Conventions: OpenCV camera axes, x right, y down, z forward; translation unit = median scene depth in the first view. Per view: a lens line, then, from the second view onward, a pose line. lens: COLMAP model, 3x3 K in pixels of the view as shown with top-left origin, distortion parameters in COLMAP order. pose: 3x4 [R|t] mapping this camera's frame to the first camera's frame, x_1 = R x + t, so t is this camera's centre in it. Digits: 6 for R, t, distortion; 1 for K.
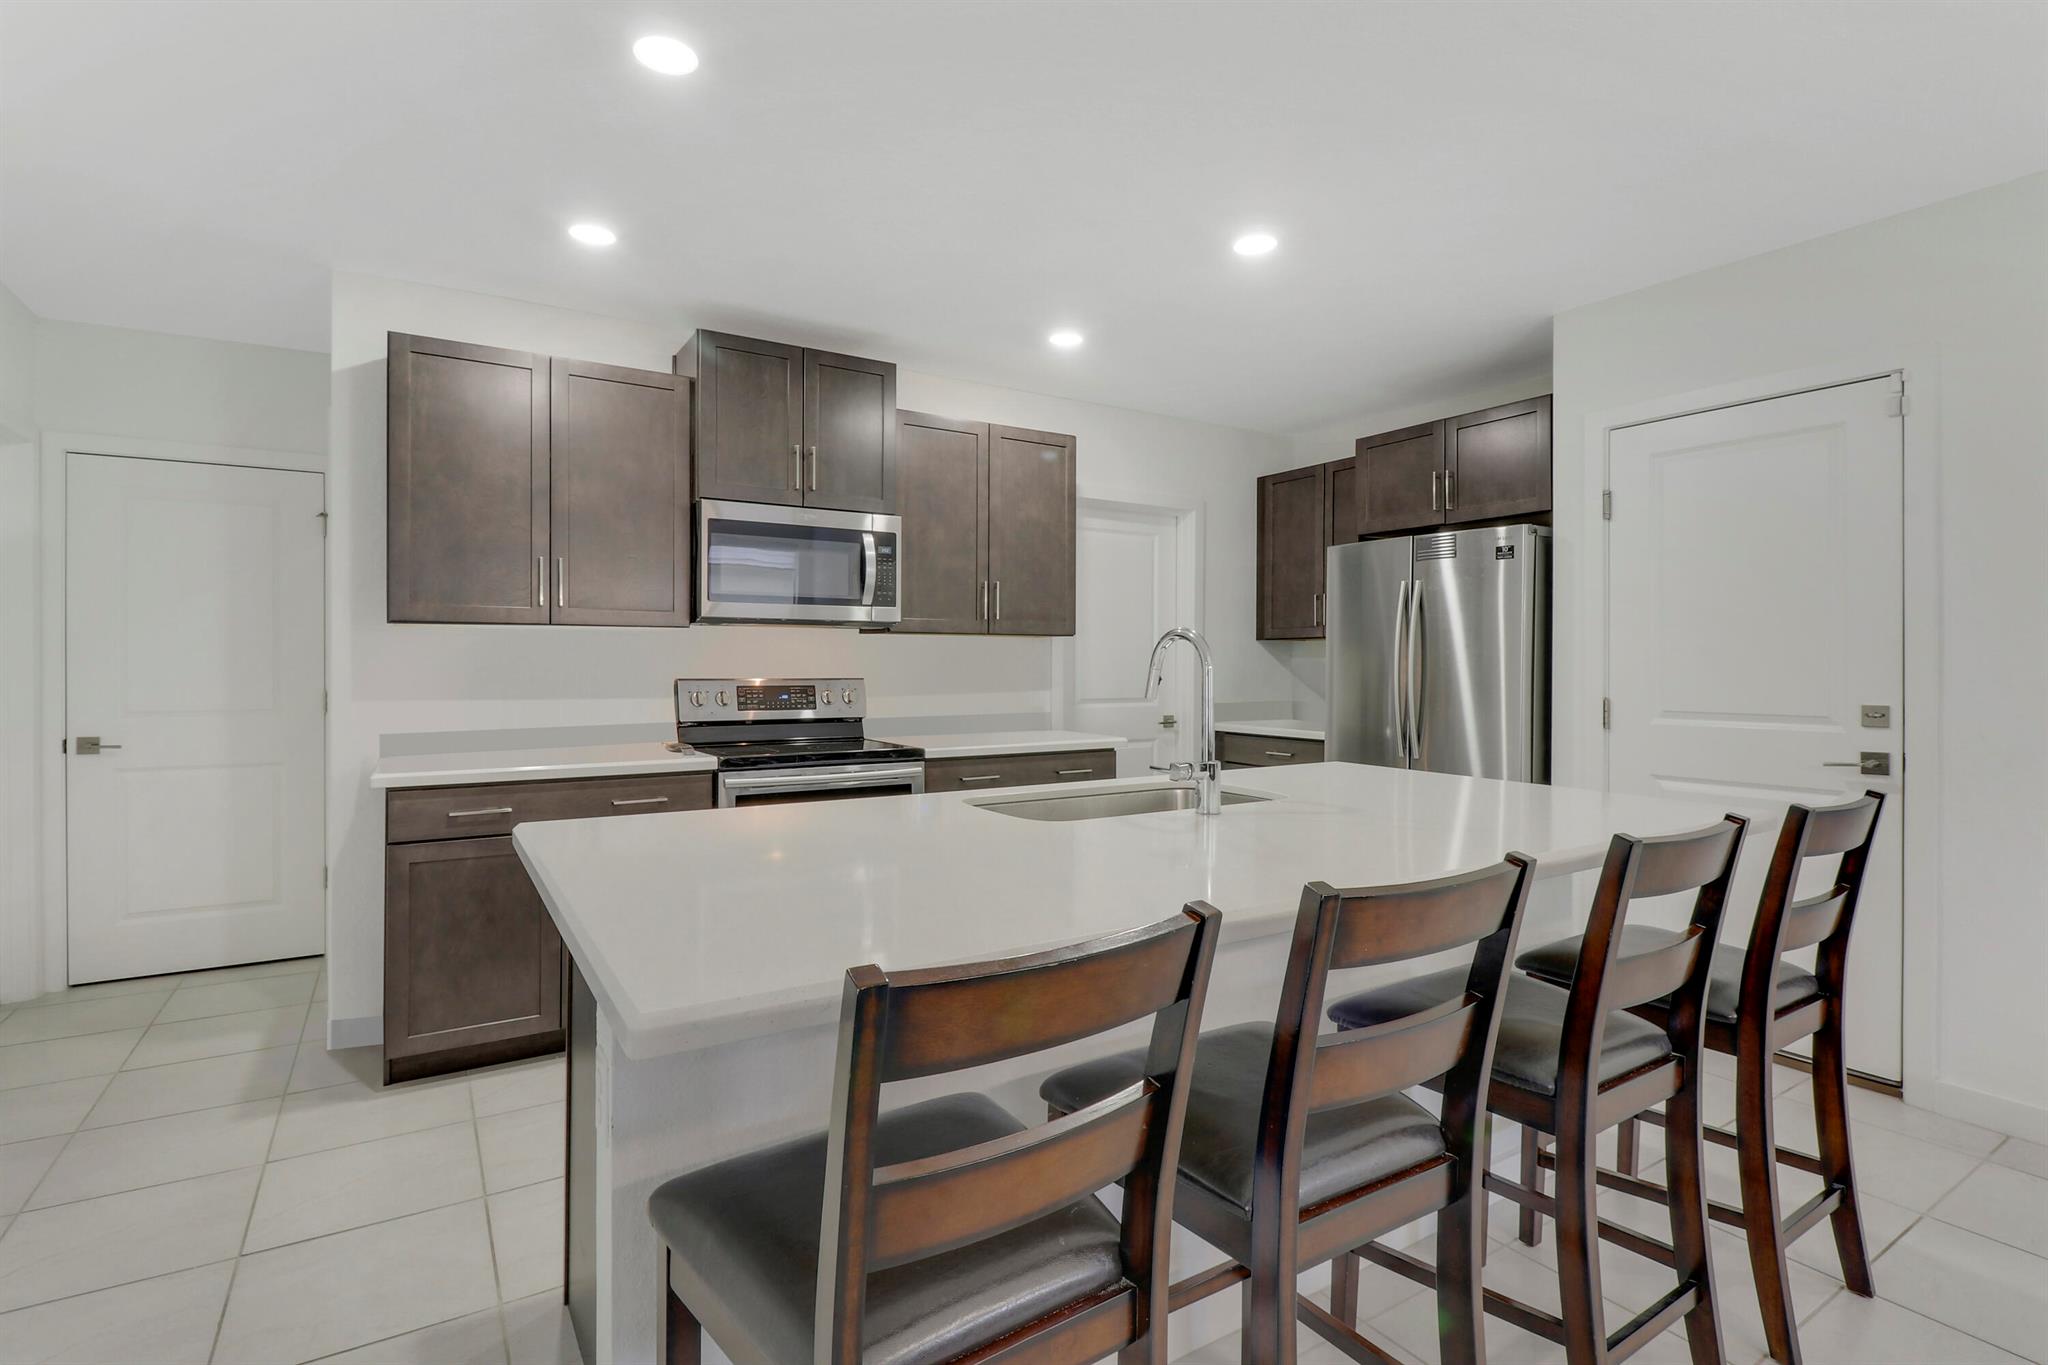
lens RADIAL K [[965.6, 0, 1022.4], [0, 965.6, 659.7], [0, 0, 1]] dist [0.001000, -0.011219]
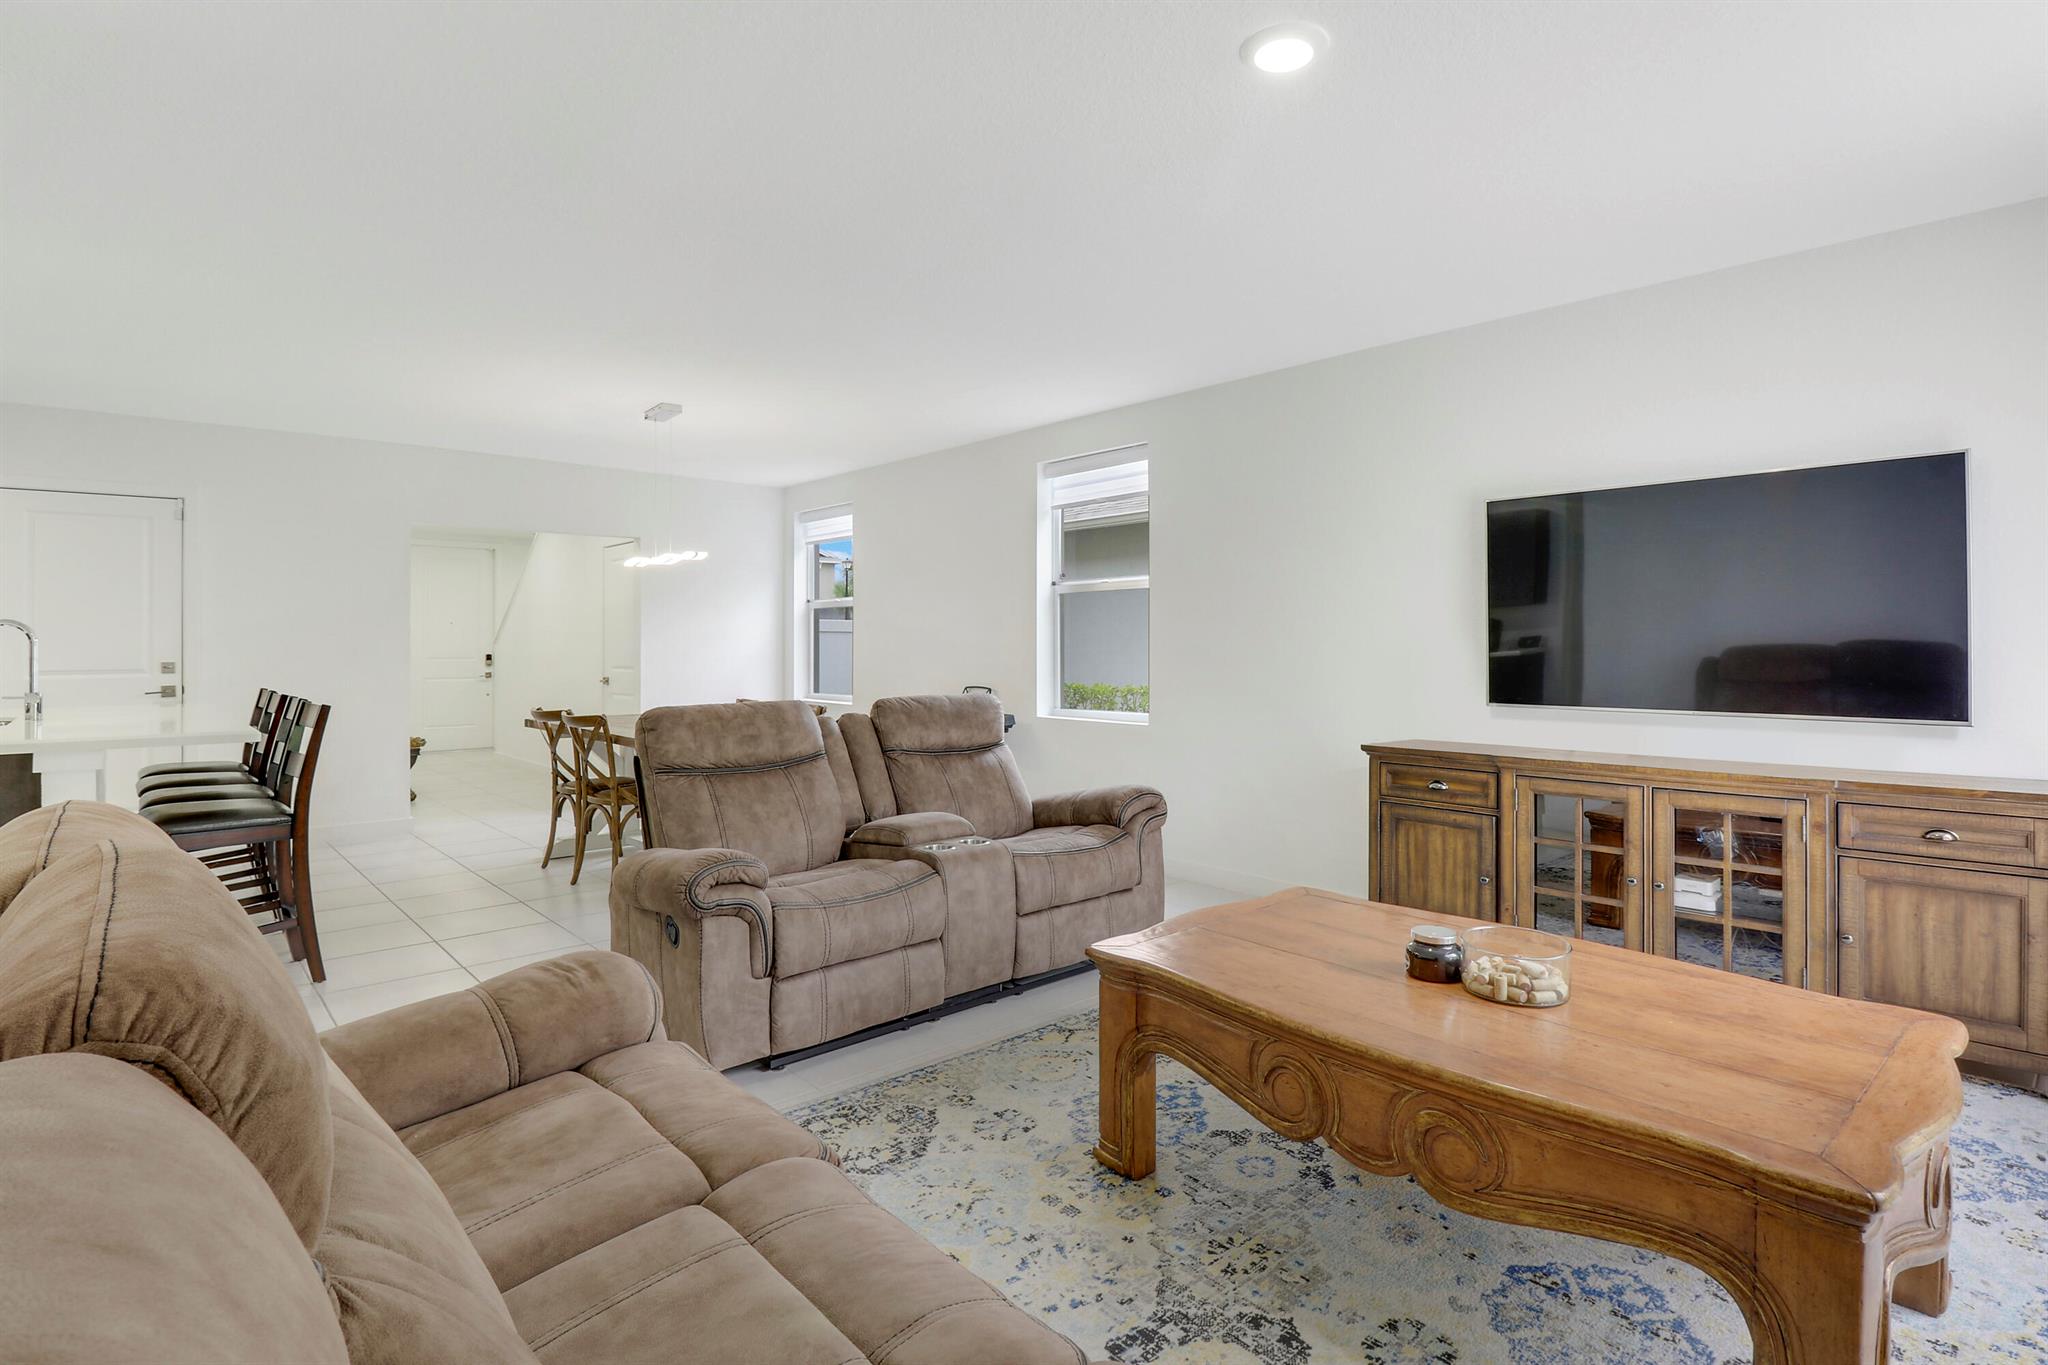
lens RADIAL K [[1019.9, 0, 1051.2], [0, 1019.9, 628.5], [0, 0, 1]] dist [-0.003717, -0.003424]
pose [[-0.192056, 0.014376, 0.981279, -1.123028], [-0.000342, 0.999892, -0.014716, 0.006119], [-0.981384, -0.003162, -0.192030, -0.289559]]
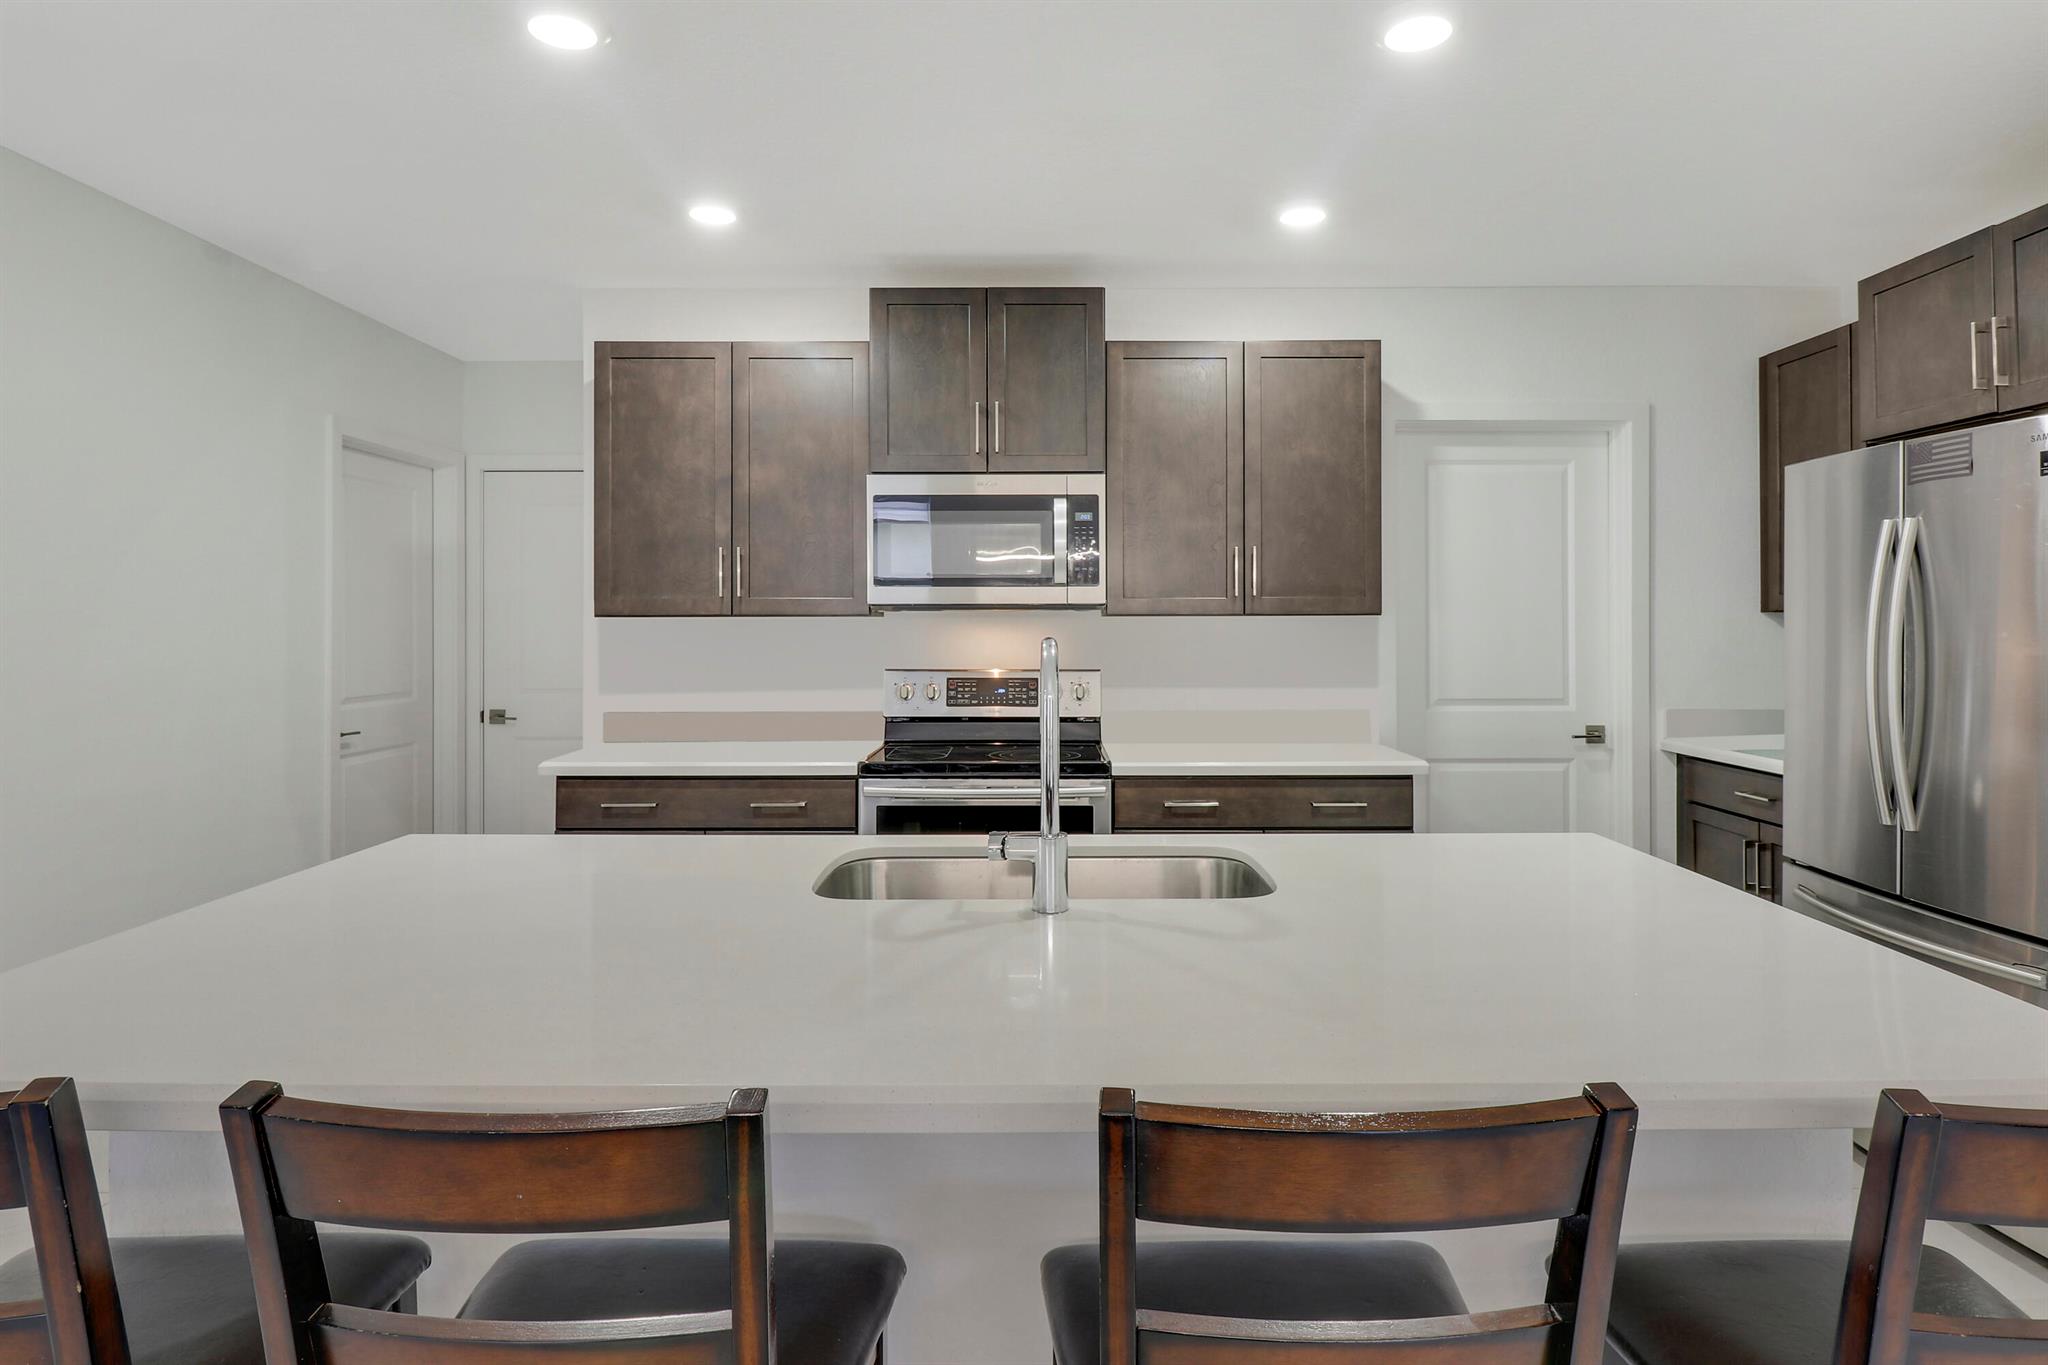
lens RADIAL K [[1123.4, 0, 1049.9], [0, 1123.4, 608.2], [0, 0, 1]] dist [0.007142, -0.005711]
pose [[0.851675, -0.011263, -0.523950, 0.331134], [0.006297, 0.999917, -0.011260, -0.024877], [0.524033, 0.006290, 0.851675, 0.169281]]
